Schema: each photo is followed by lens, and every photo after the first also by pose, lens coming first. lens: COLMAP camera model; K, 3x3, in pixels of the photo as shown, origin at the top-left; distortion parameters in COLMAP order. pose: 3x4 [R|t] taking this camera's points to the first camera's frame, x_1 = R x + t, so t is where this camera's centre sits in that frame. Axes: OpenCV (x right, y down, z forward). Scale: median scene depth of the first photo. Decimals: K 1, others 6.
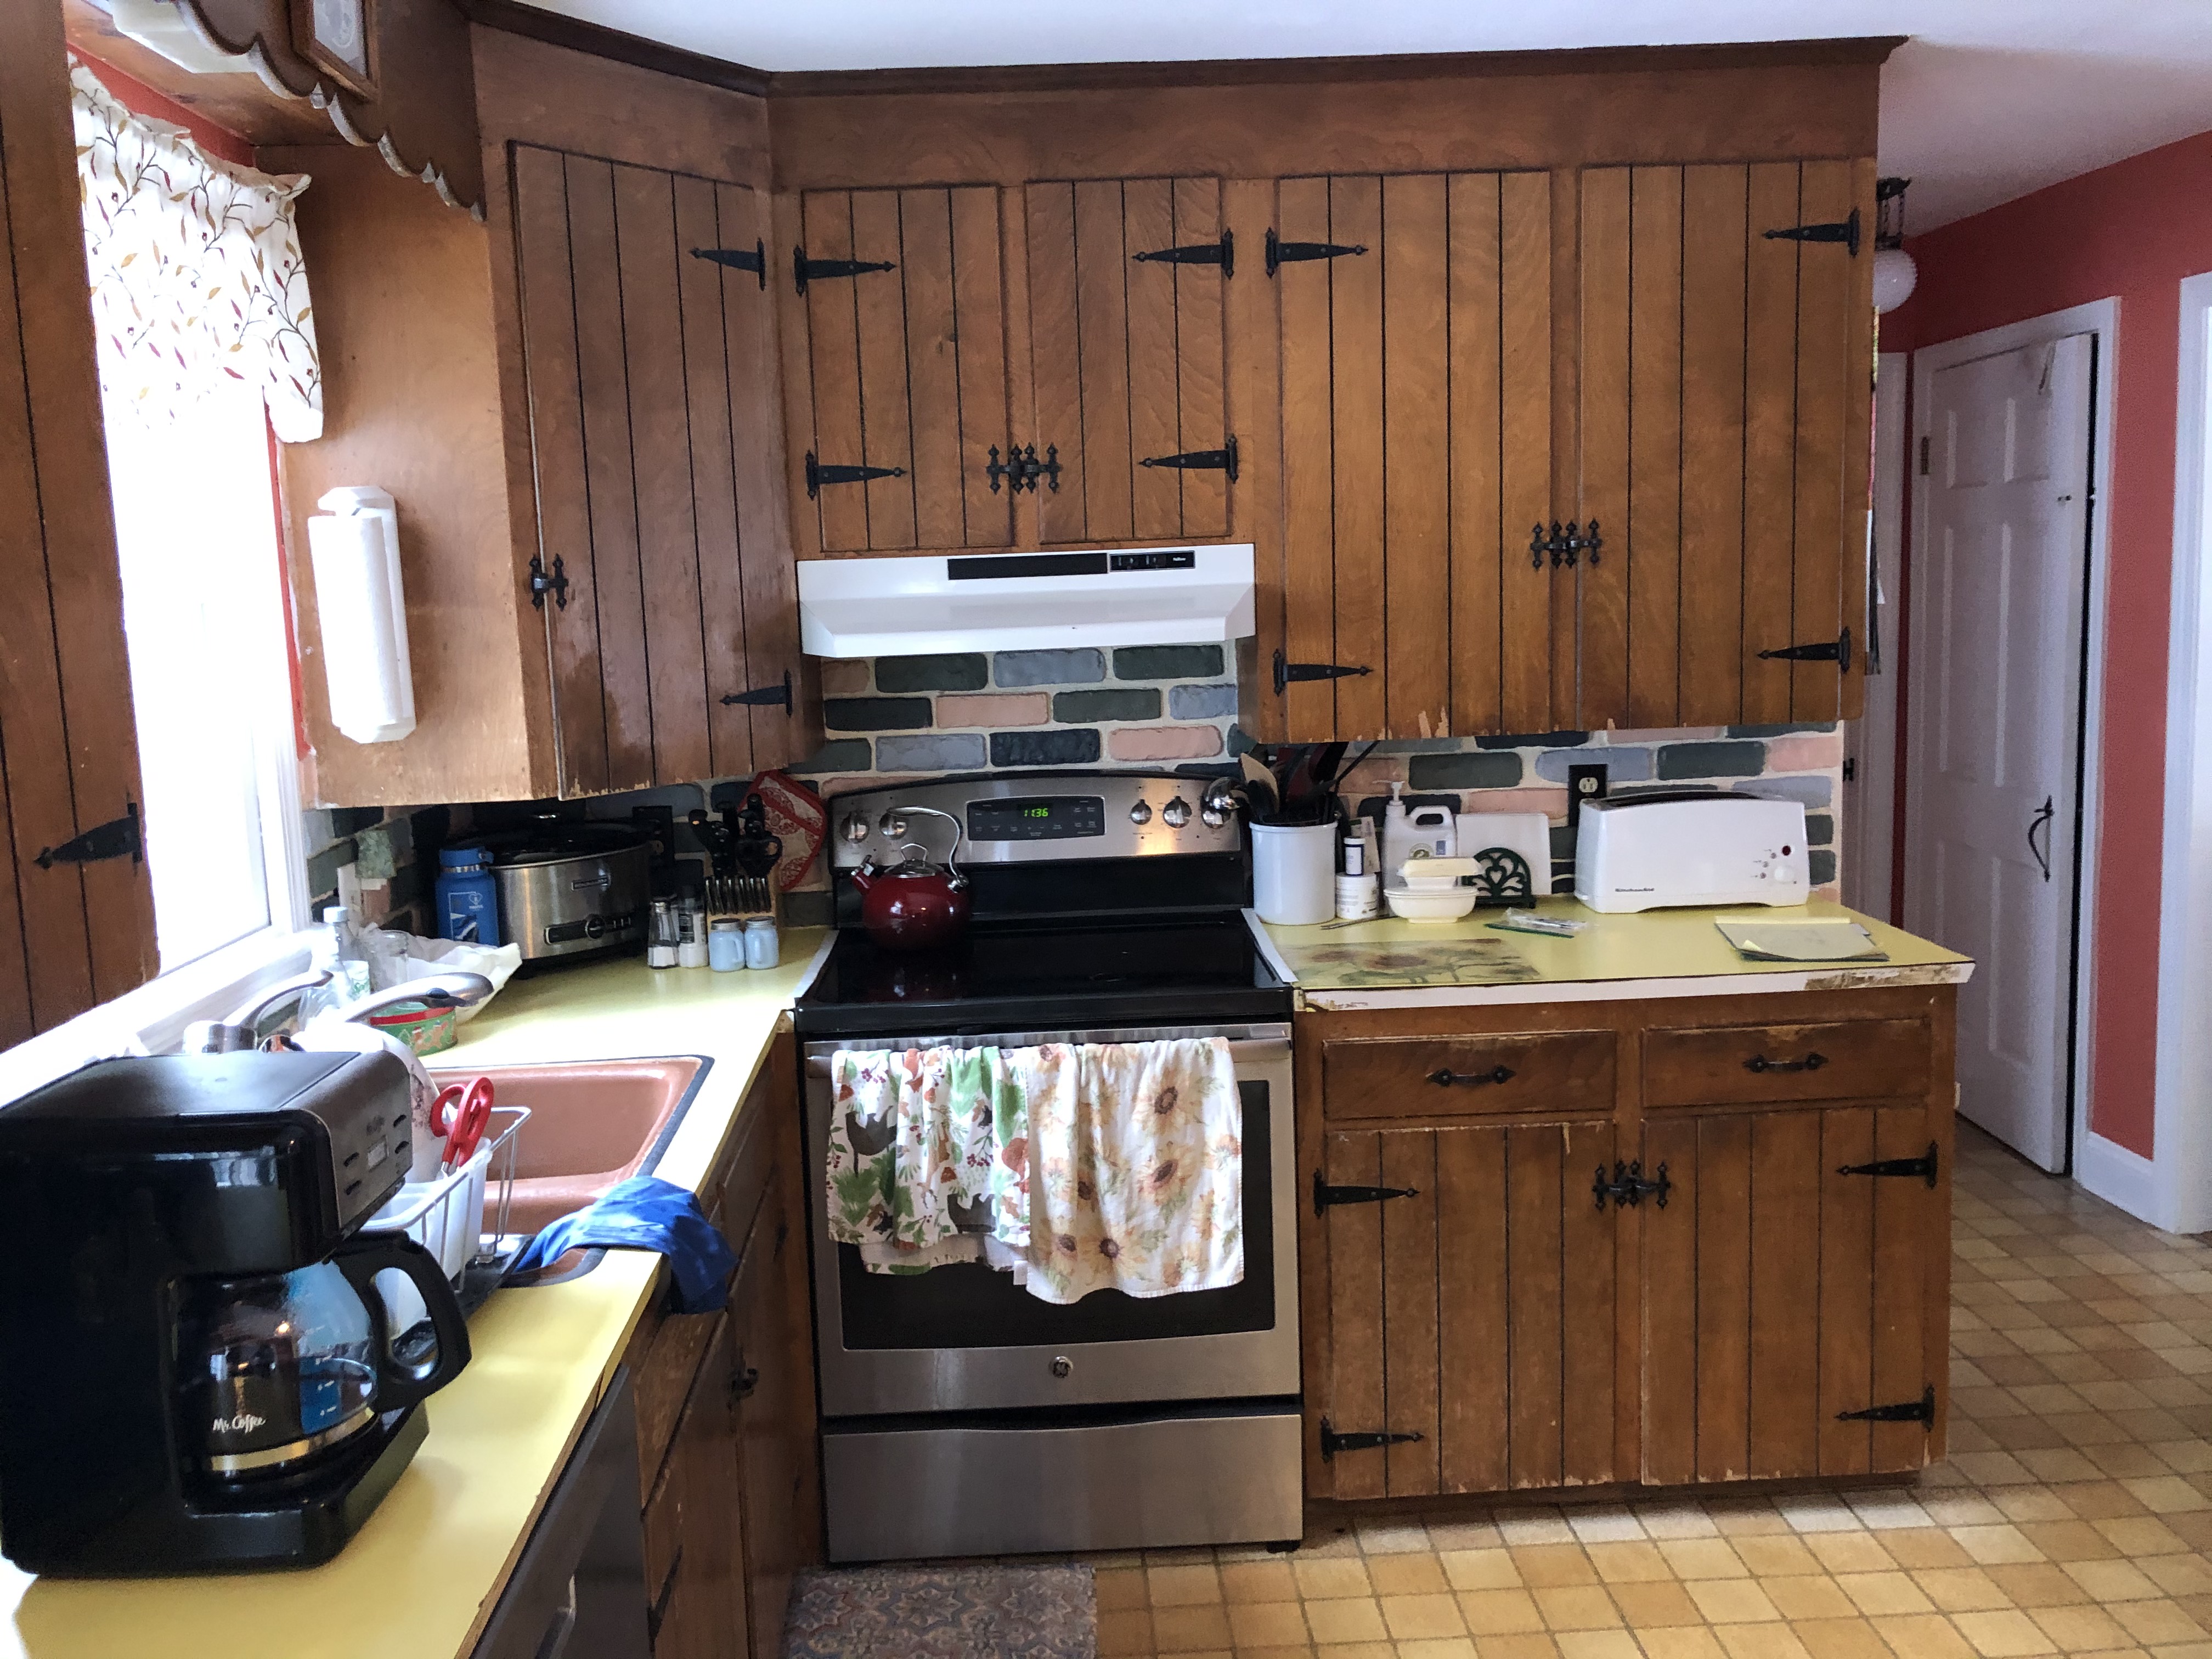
lens RADIAL K [[1807.5, 0, 1096.3], [0, 1807.5, 818.2], [0, 0, 1]] dist [0.025652, -0.014557]
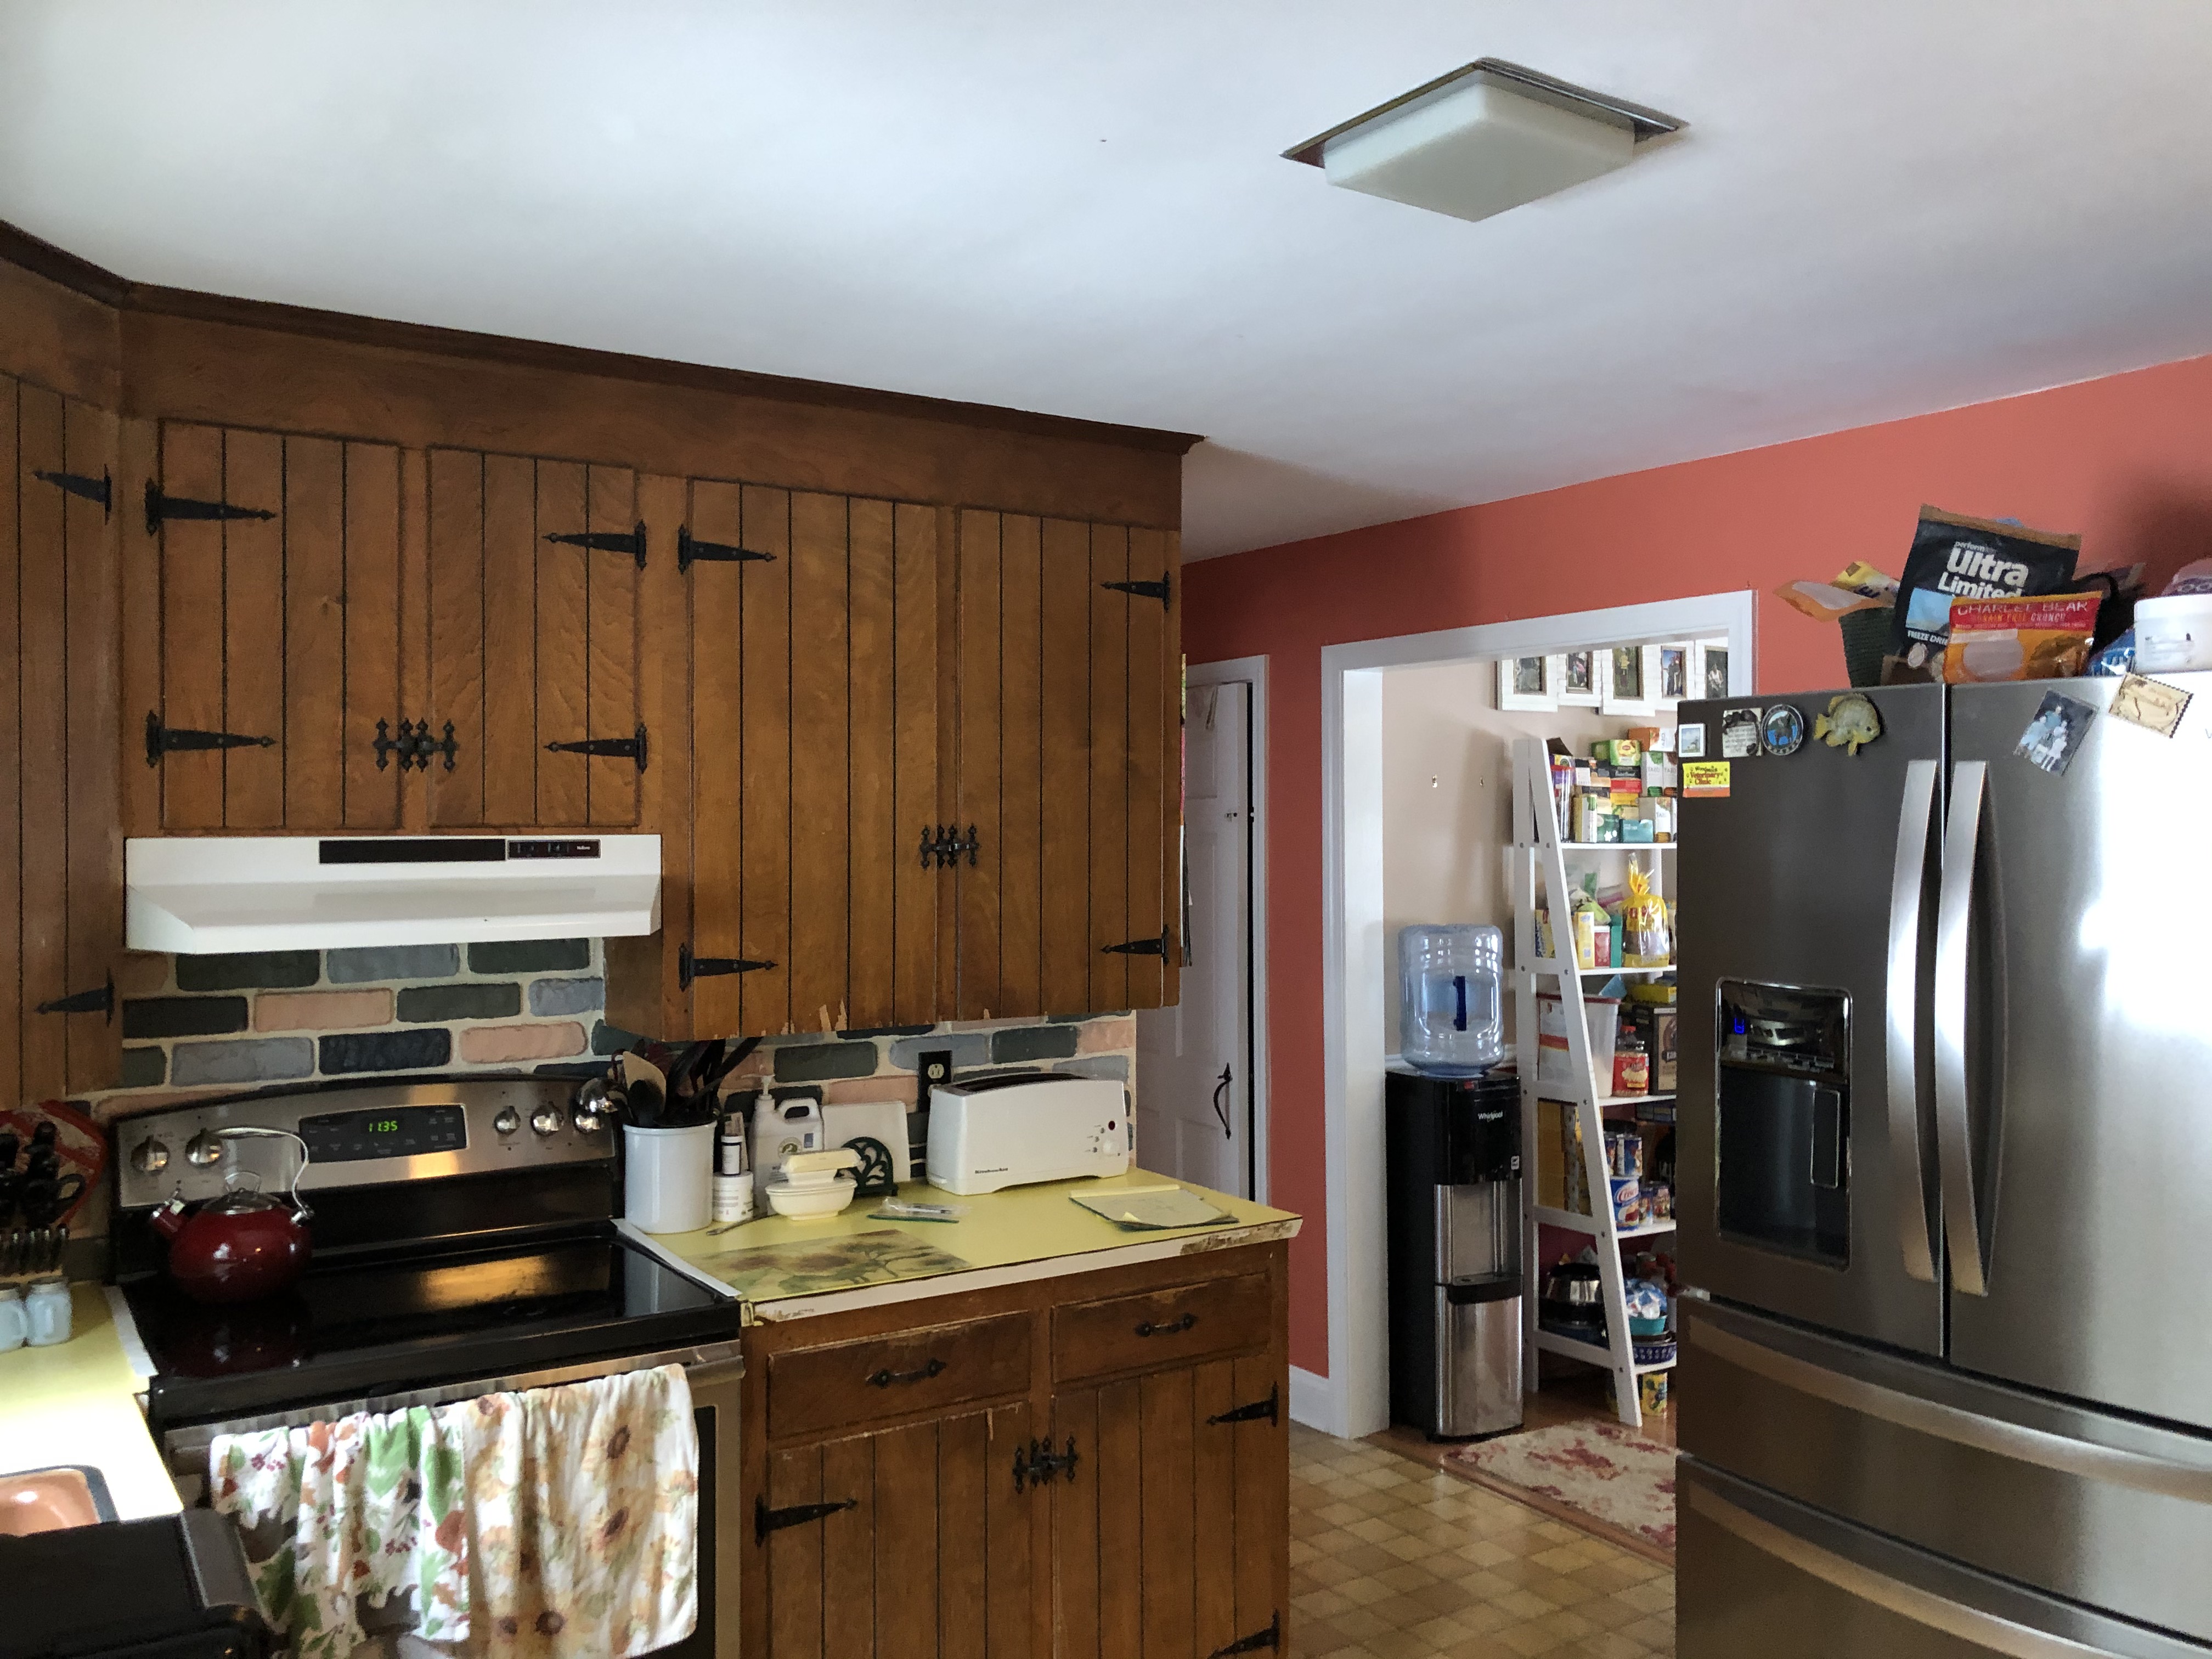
lens RADIAL K [[1807.5, 0, 1106.4], [0, 1807.5, 833.0], [0, 0, 1]] dist [0.025652, -0.014557]
pose [[0.857368, 0.033234, 0.513629, -0.211491], [0.039013, 0.990846, -0.129234, -0.018466], [-0.513223, 0.130839, 0.848224, 0.053308]]
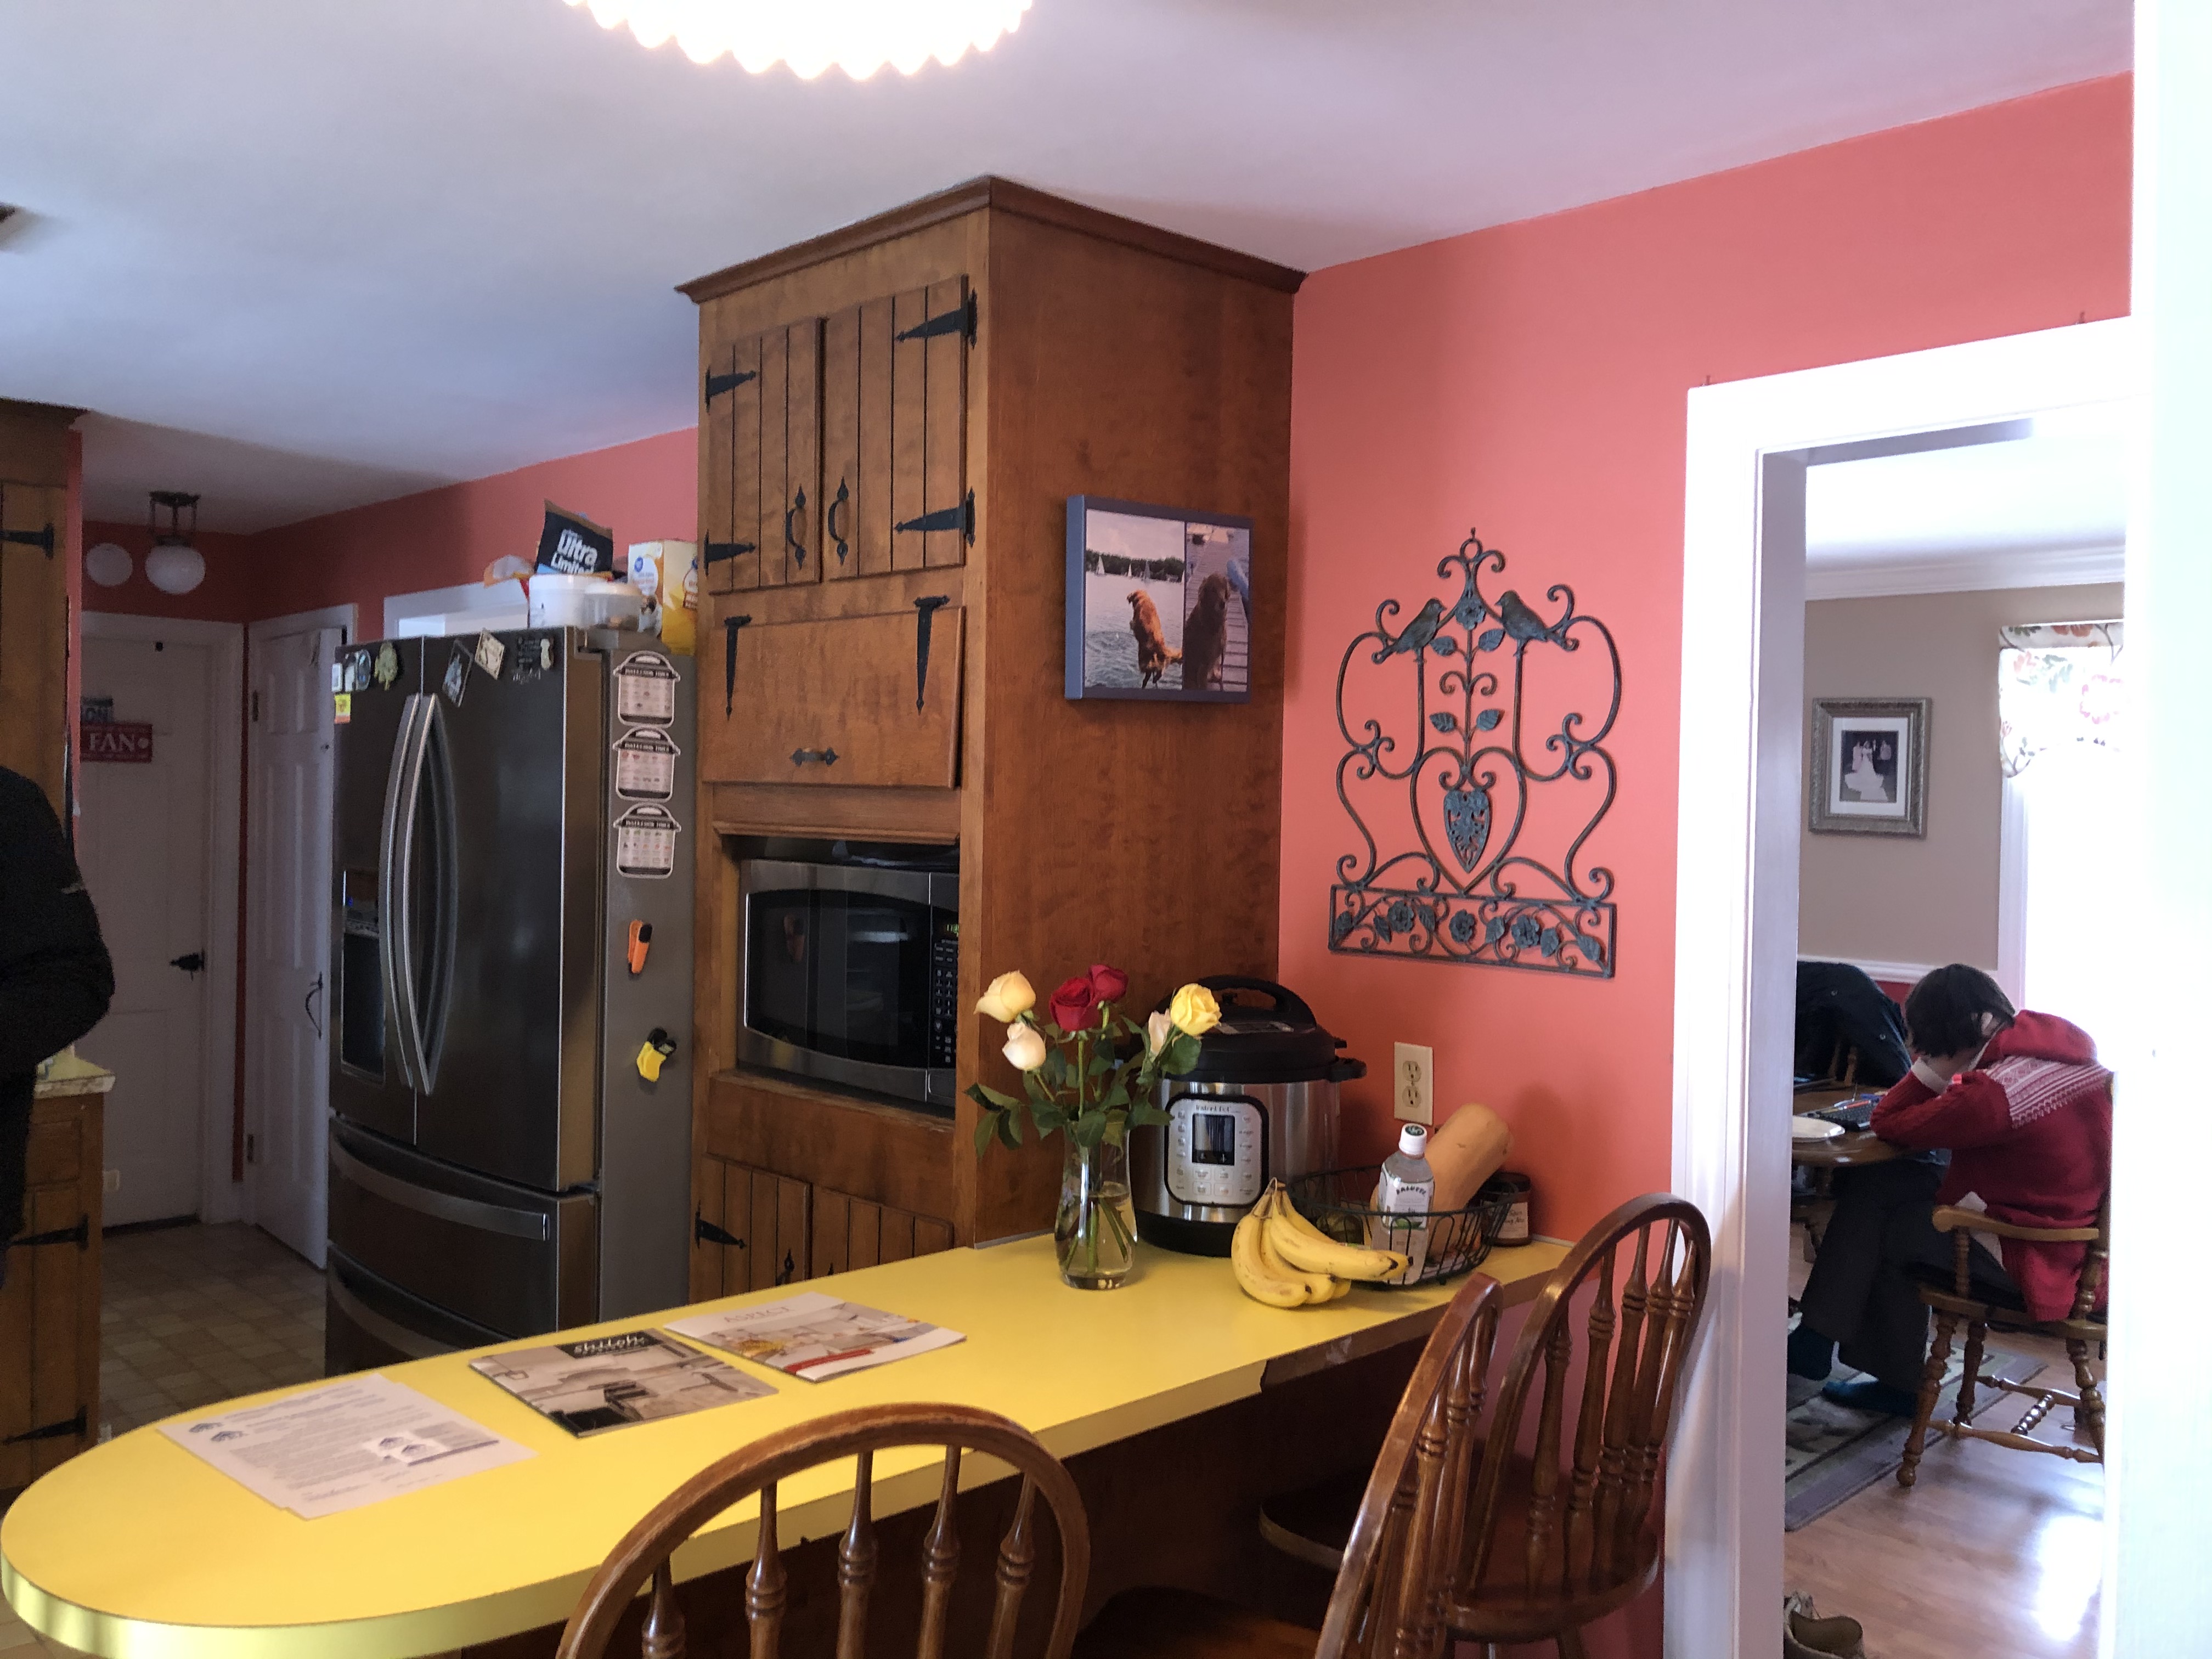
lens RADIAL K [[1807.5, 0, 1103.5], [0, 1807.5, 825.7], [0, 0, 1]] dist [0.025652, -0.014557]
pose [[0.750823, 0.039331, 0.659332, 0.124587], [0.042732, 0.993242, -0.107912, 0.068744], [-0.659120, 0.109197, 0.744068, -0.504656]]
